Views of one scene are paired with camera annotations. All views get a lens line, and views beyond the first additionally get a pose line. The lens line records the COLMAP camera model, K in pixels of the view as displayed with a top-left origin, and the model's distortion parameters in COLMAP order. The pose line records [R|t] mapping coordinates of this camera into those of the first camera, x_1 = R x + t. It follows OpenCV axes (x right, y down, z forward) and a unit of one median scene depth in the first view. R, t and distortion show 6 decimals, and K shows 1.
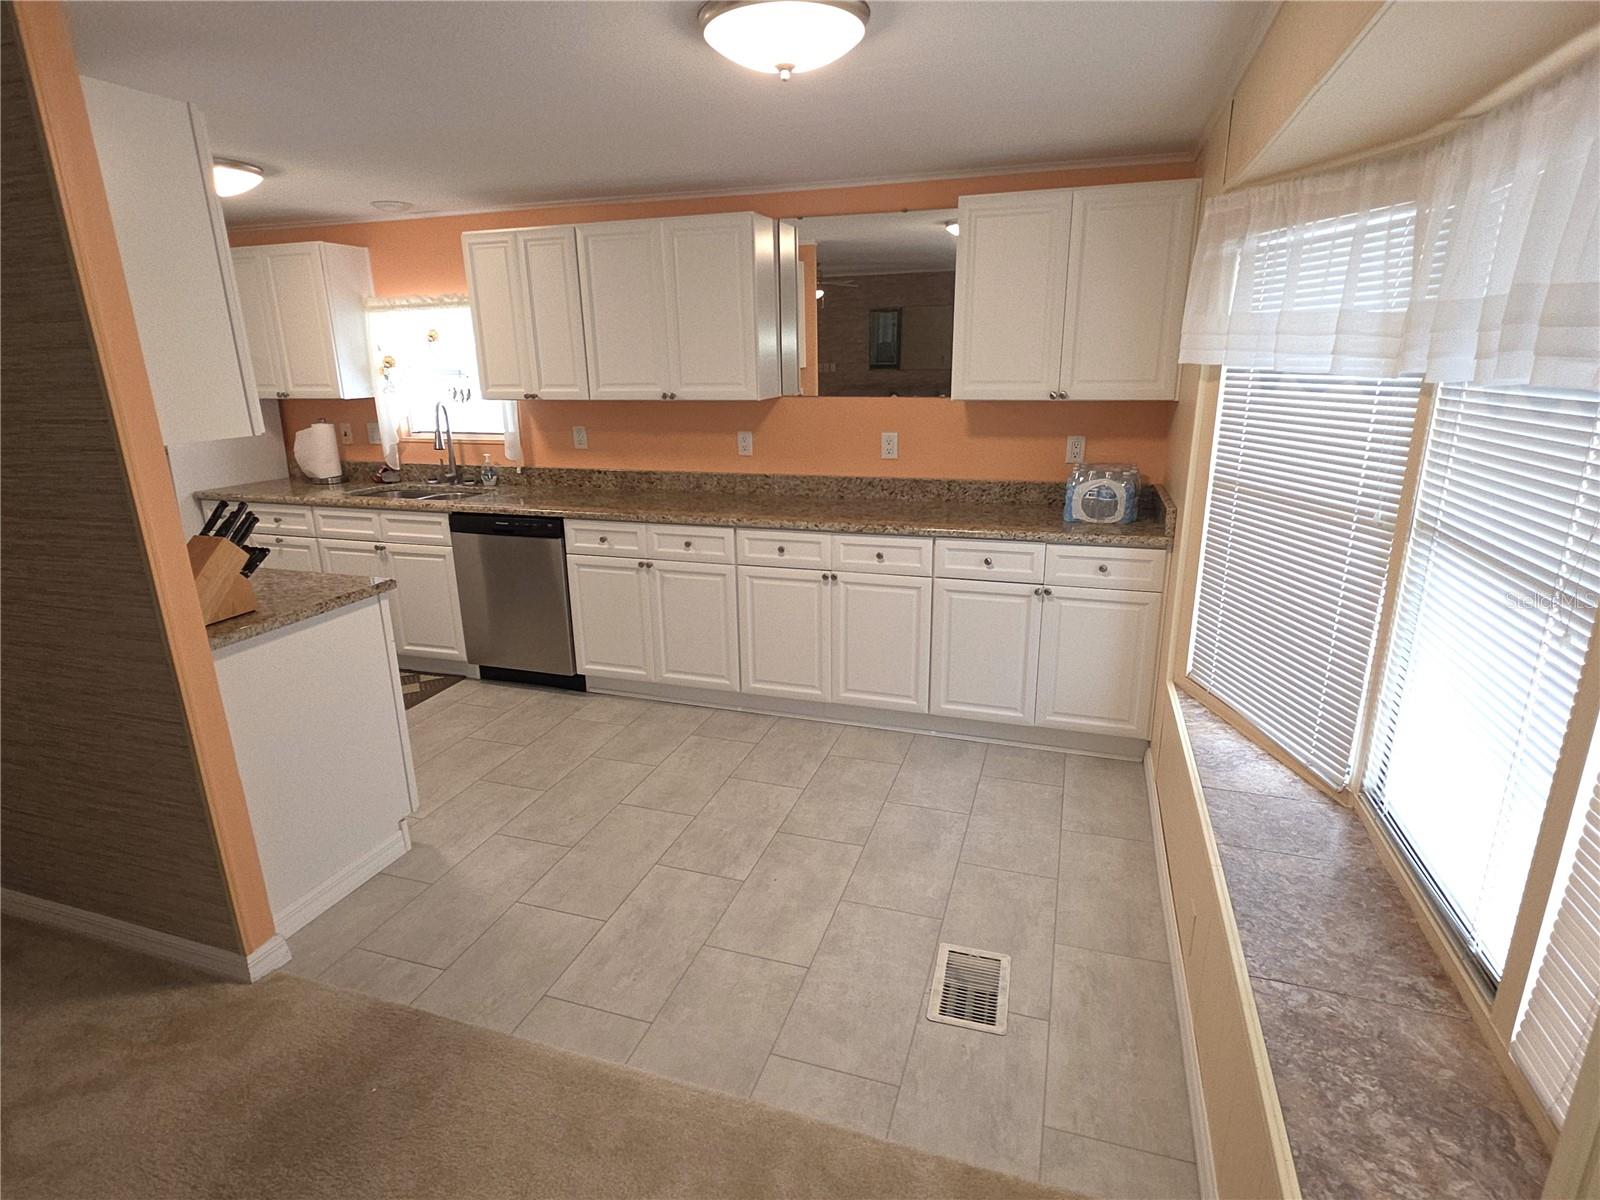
lens RADIAL K [[852.1, 0, 798.8], [0, 852.1, 599.1], [0, 0, 1]] dist [0.001658, 0.000789]
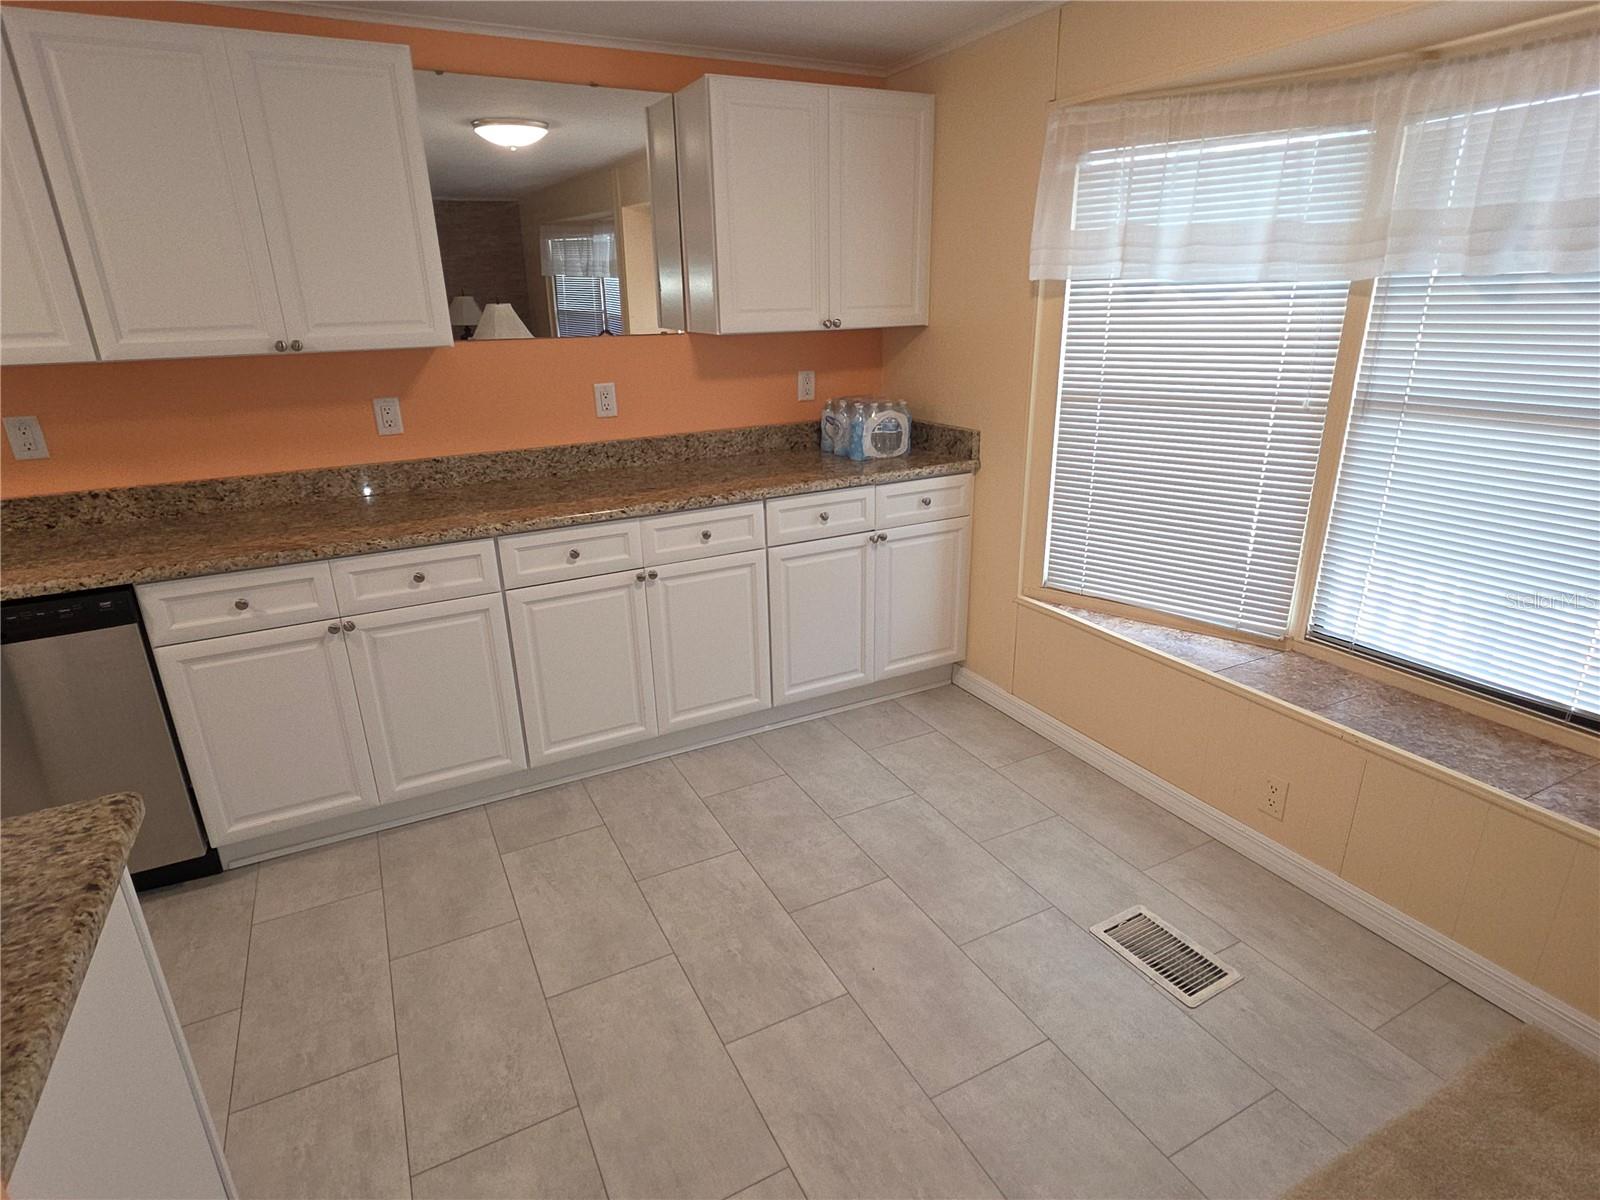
lens RADIAL K [[852.1, 0, 793.3], [0, 852.1, 596.8], [0, 0, 1]] dist [0.001658, 0.000789]
pose [[0.700880, -0.237394, 0.672615, -0.386025], [0.208407, 0.969997, 0.125187, -0.075954], [-0.682154, 0.052437, 0.729326, 0.365743]]
